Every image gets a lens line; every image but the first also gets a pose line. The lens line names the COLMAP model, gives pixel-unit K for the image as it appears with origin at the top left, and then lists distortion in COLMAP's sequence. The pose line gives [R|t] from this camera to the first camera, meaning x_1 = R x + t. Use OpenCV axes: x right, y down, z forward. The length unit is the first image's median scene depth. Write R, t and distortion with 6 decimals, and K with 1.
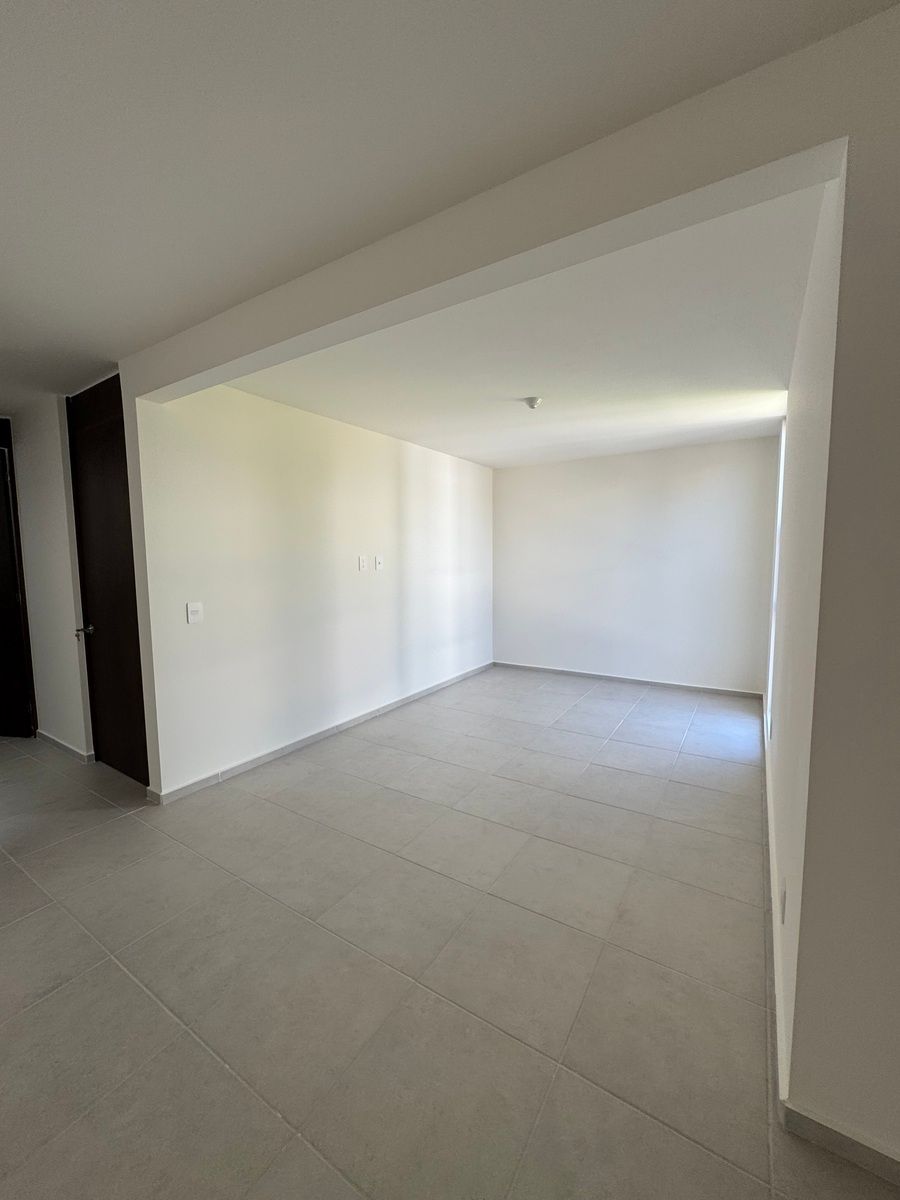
lens RADIAL K [[480.5, 0, 456.4], [0, 480.5, 600.3], [0, 0, 1]] dist [0.002863, 0.002896]
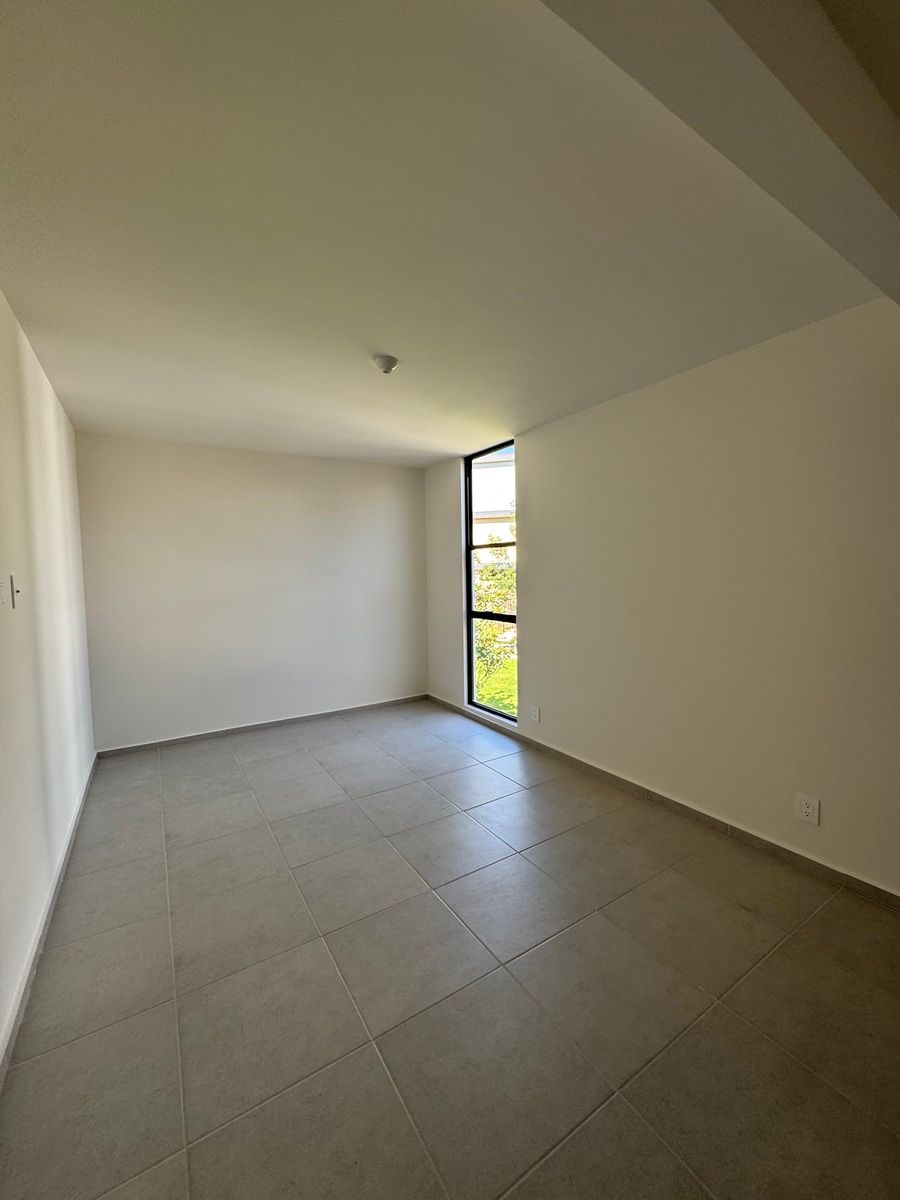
lens RADIAL K [[480.5, 0, 450.8], [0, 480.5, 598.1], [0, 0, 1]] dist [0.002863, 0.002896]
pose [[0.442485, -0.051196, 0.895314, -0.331991], [0.097444, 0.995203, 0.008749, -0.033595], [-0.891466, 0.083371, 0.445351, 0.421665]]
